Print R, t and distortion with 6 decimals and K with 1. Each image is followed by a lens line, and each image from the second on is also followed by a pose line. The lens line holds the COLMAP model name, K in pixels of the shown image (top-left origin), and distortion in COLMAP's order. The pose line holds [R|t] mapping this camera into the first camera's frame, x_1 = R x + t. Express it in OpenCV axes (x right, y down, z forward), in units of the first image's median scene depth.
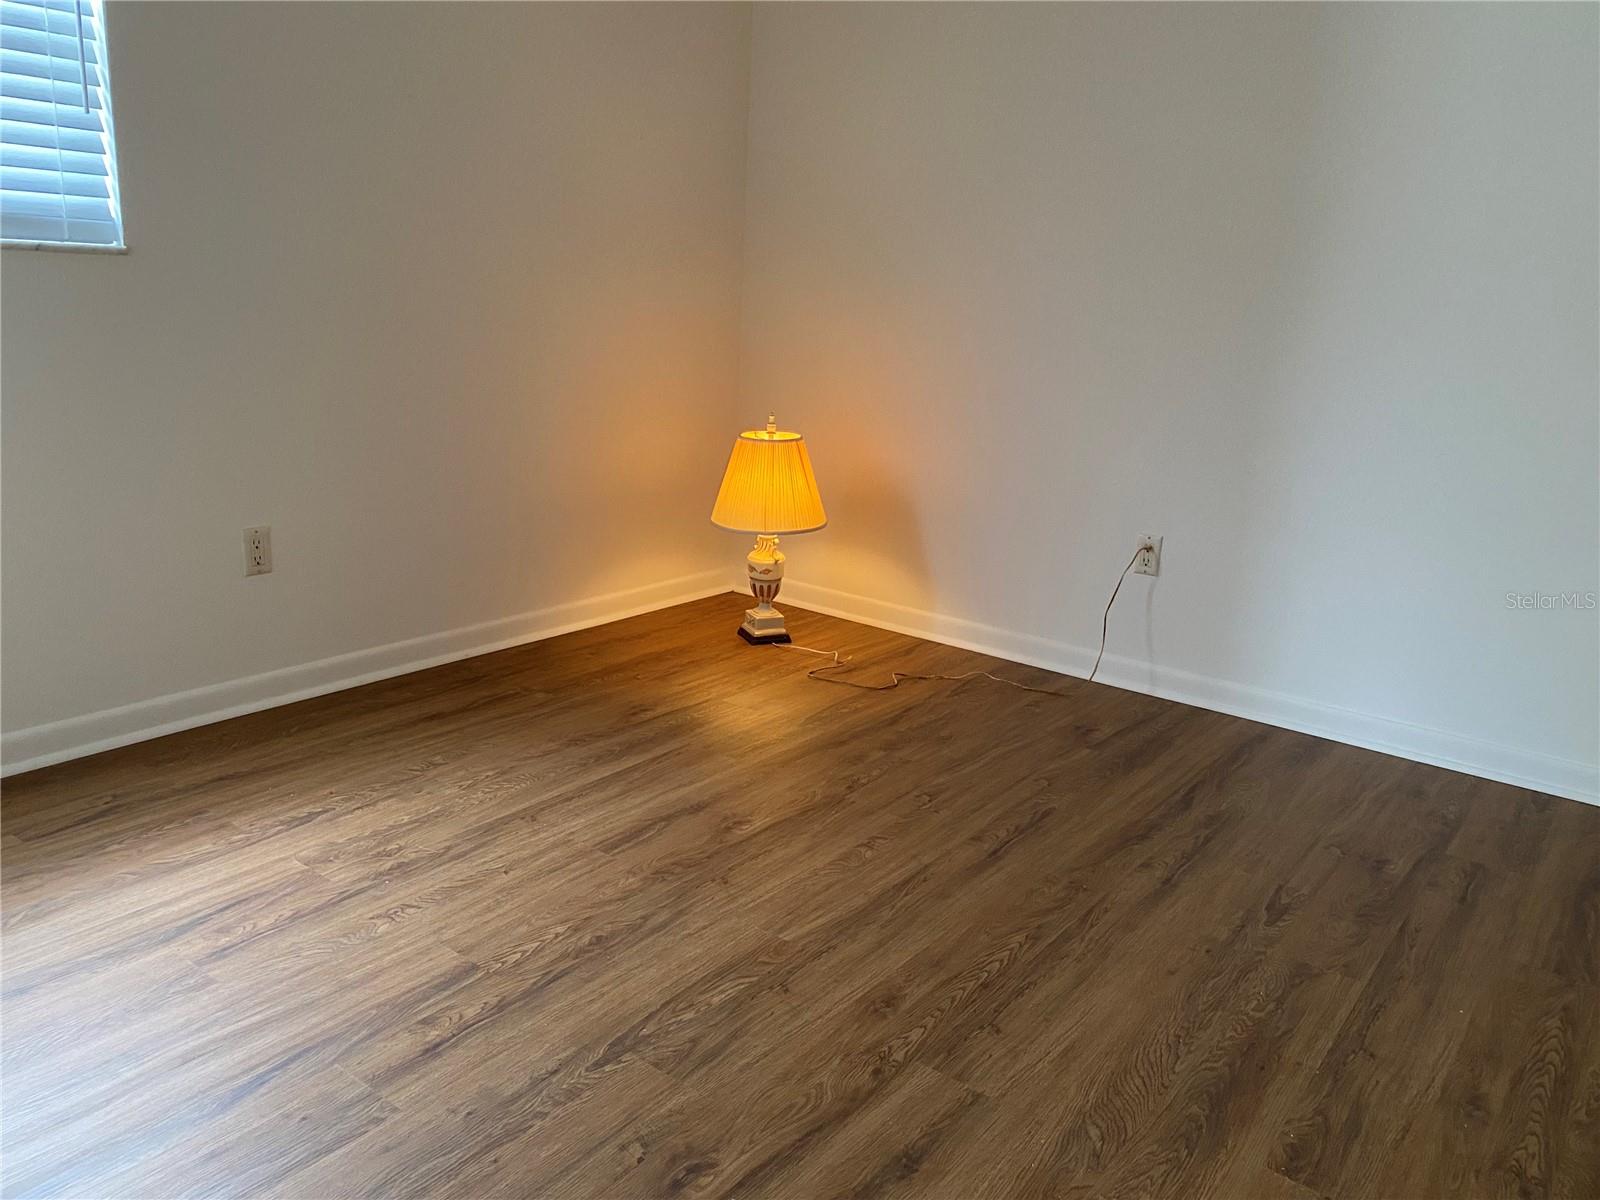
lens RADIAL K [[1217.0, 0, 797.1], [0, 1217.0, 605.2], [0, 0, 1]] dist [0.038769, -0.029354]
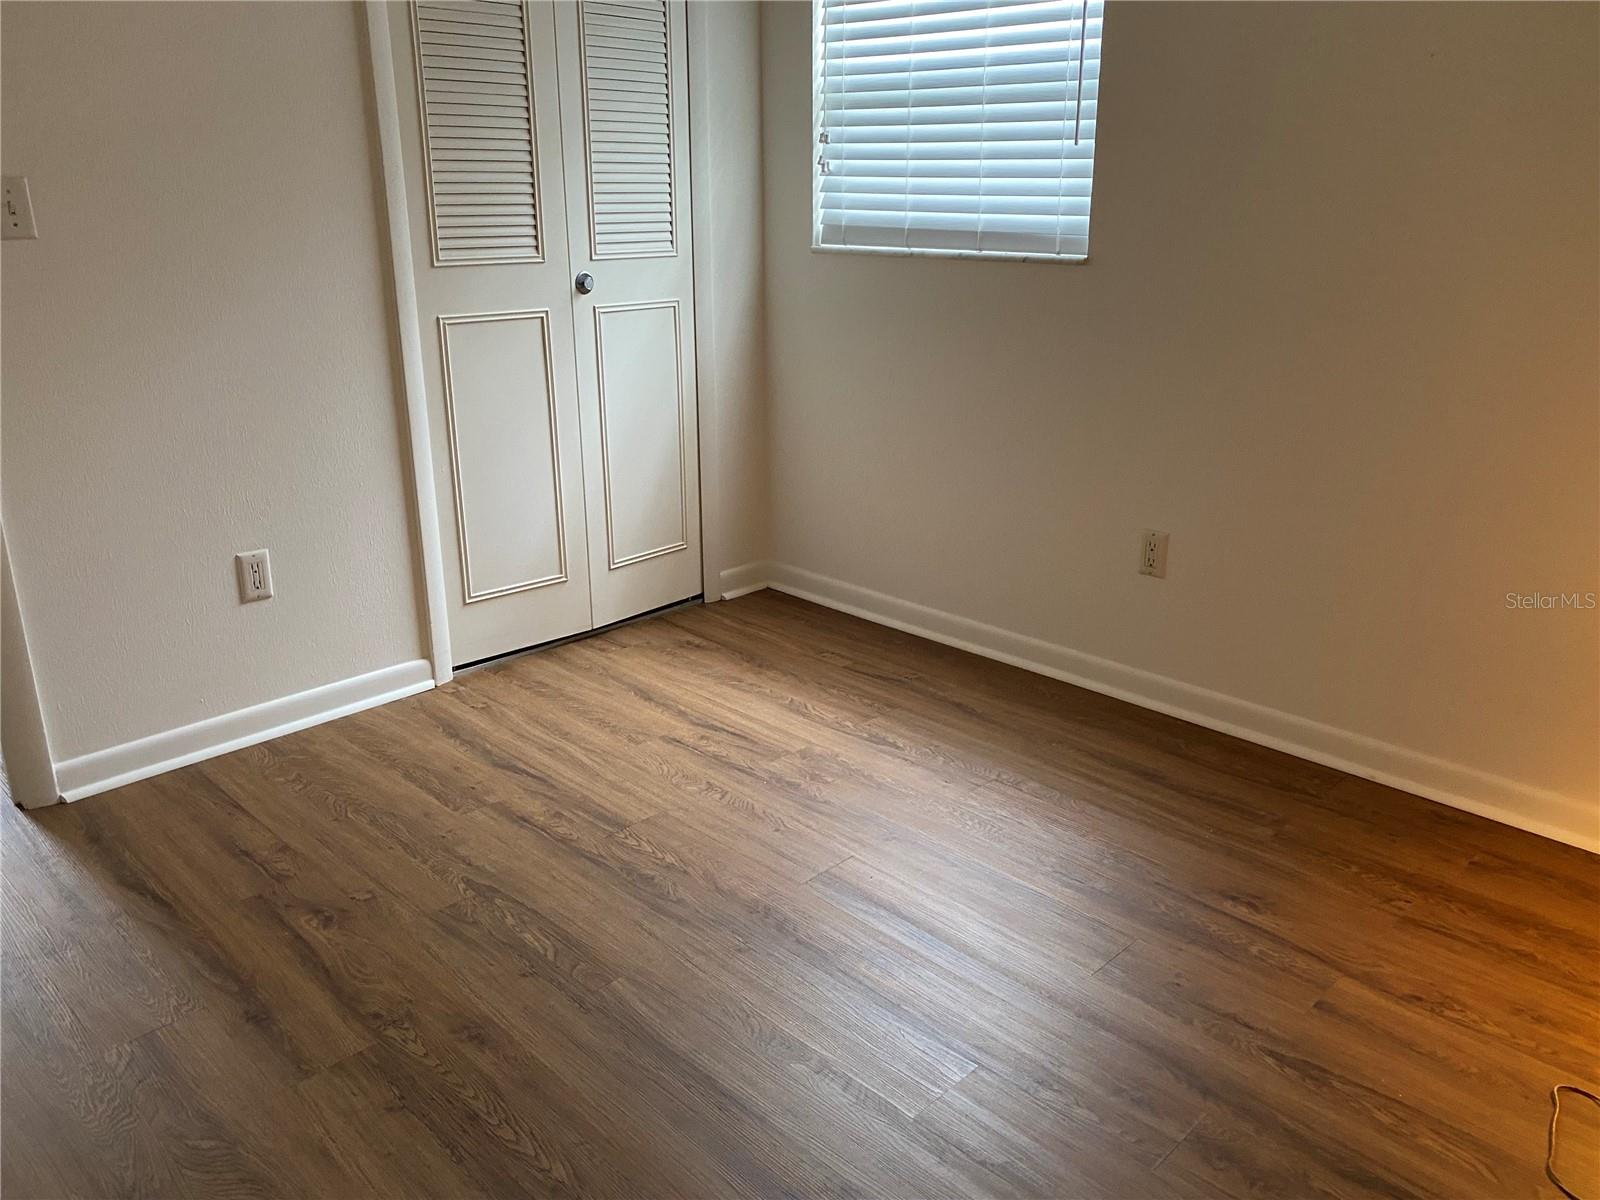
lens RADIAL K [[1217.0, 0, 796.8], [0, 1217.0, 595.9], [0, 0, 1]] dist [0.038769, -0.029354]
pose [[-0.132994, 0.274557, -0.952329, 0.826068], [-0.261979, 0.916951, 0.300943, -0.343954], [0.955866, 0.289514, -0.050021, 1.114054]]
